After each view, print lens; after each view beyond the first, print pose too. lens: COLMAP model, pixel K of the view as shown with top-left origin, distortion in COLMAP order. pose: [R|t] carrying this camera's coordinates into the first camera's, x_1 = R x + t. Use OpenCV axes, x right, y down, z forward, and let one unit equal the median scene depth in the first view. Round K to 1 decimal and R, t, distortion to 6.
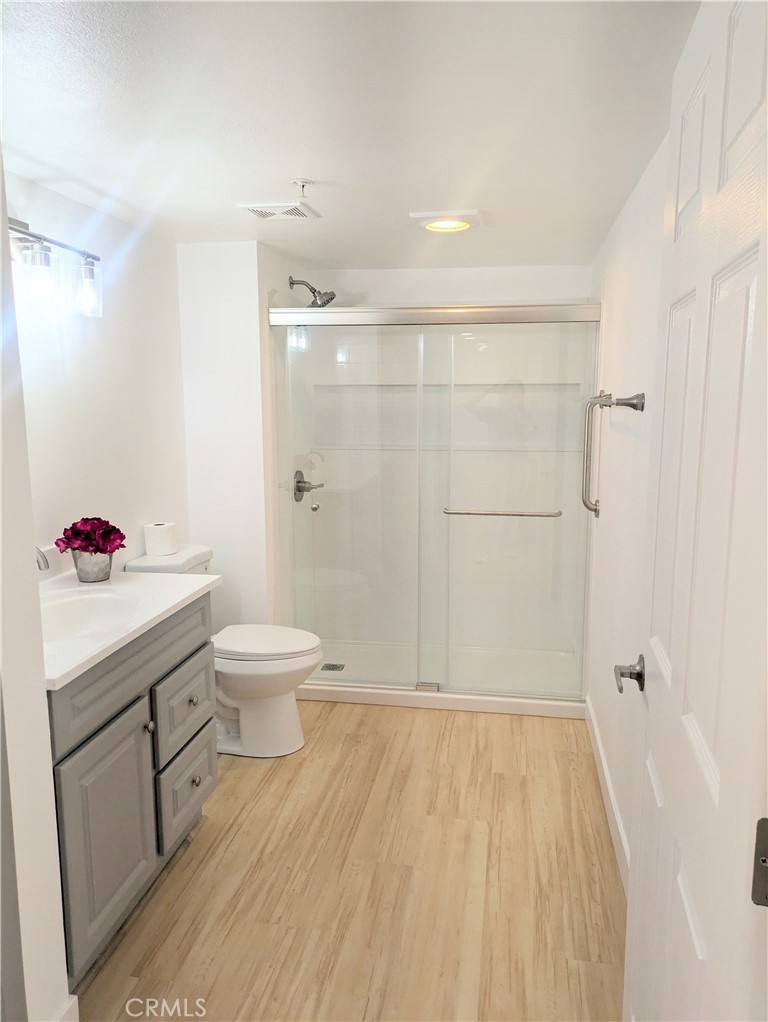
lens RADIAL K [[743.8, 0, 384.0], [0, 743.8, 511.0], [0, 0, 1]] dist [0.049588, -0.031143]
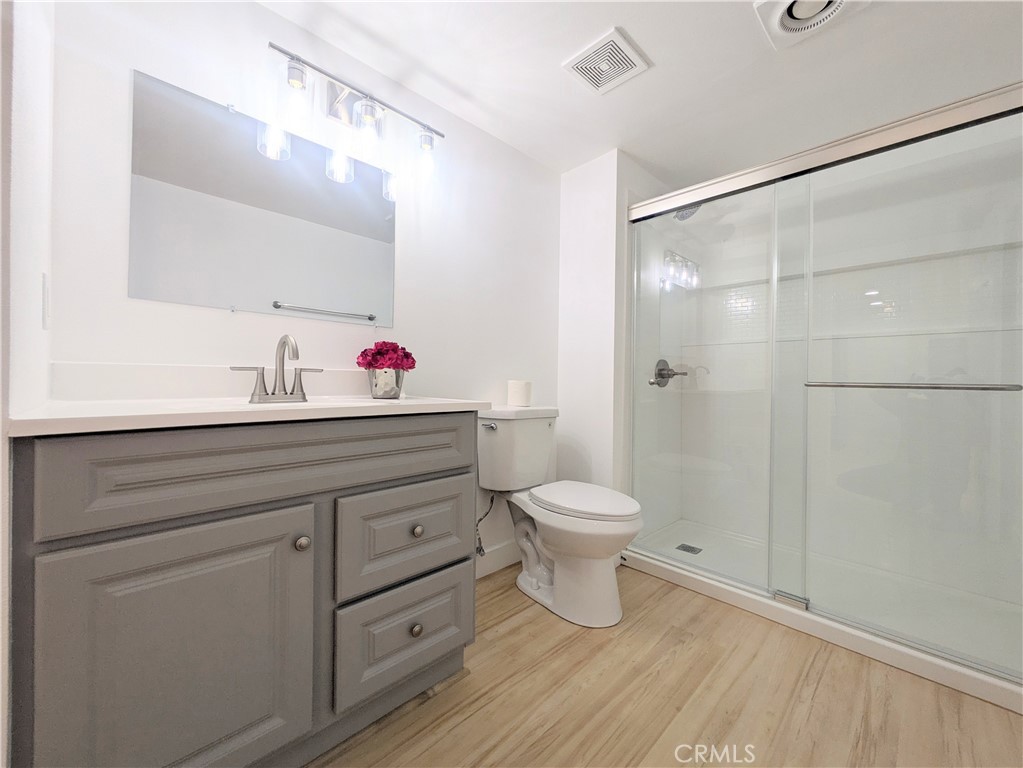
lens RADIAL K [[406.9, 0, 511.5], [0, 406.9, 384.0], [0, 0, 1]] dist [0.004572, -0.000290]
pose [[0.812036, 0.018125, -0.583326, 0.077096], [-0.102278, 0.988469, -0.111666, 0.094576], [0.574576, 0.150338, 0.804526, 0.490623]]
